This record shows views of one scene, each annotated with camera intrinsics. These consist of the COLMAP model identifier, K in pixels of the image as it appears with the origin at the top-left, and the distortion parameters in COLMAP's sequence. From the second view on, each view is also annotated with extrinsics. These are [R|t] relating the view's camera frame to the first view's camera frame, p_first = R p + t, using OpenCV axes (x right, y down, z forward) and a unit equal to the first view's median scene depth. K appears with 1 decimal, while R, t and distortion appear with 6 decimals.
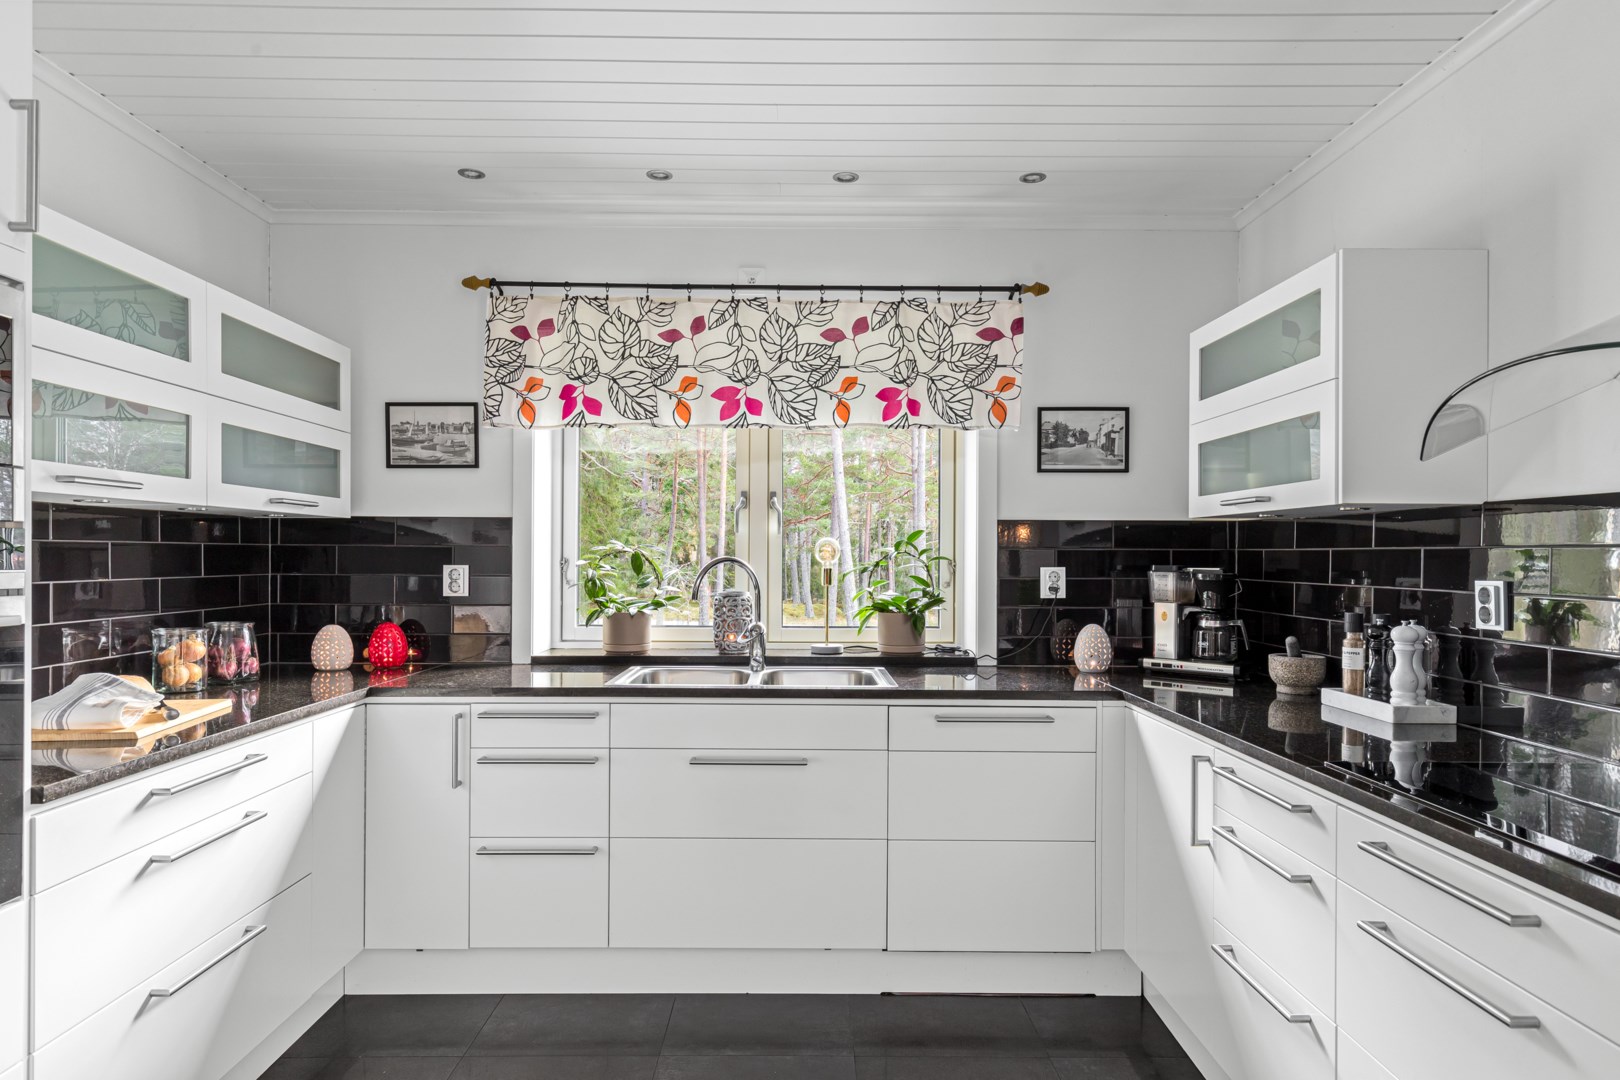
lens RADIAL K [[969.2, 0, 805.4], [0, 969.2, 555.4], [0, 0, 1]] dist [0.002245, -0.001067]
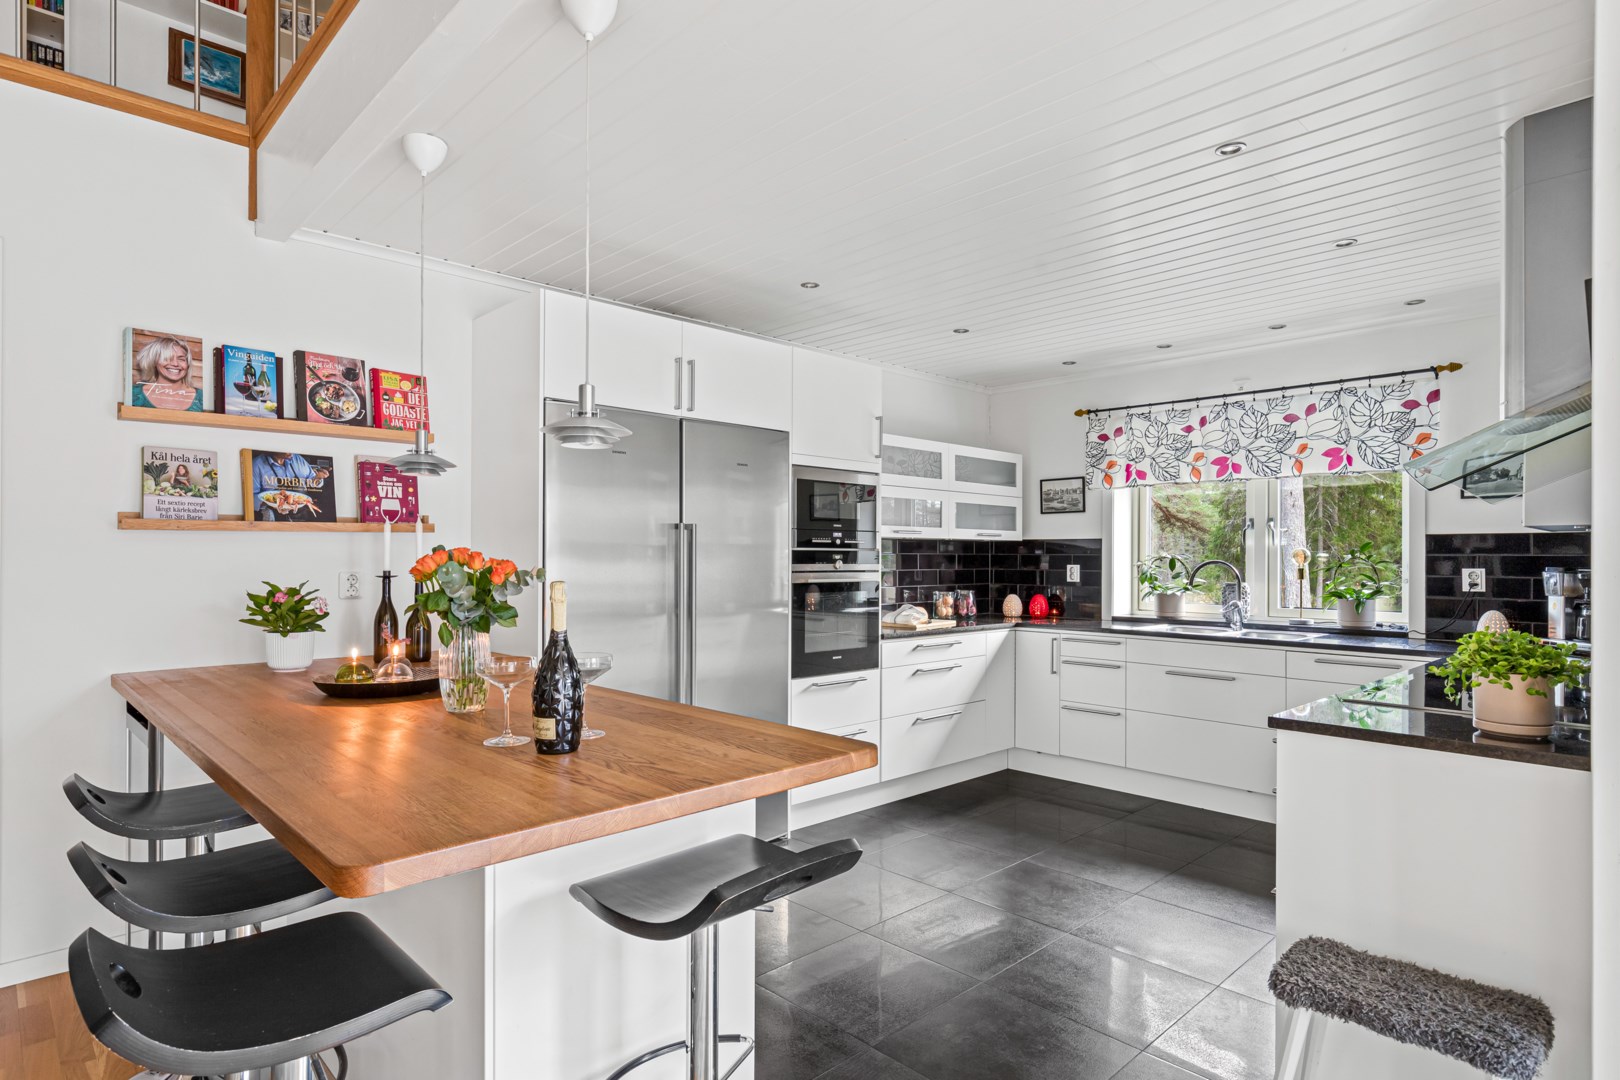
lens RADIAL K [[872.9, 0, 818.3], [0, 872.9, 560.6], [0, 0, 1]] dist [-0.003964, 0.001490]
pose [[0.688706, 0.001619, -0.725039, 0.521608], [-0.000285, 0.999998, 0.001963, -0.001182], [0.725041, -0.001145, 0.688705, -0.513212]]
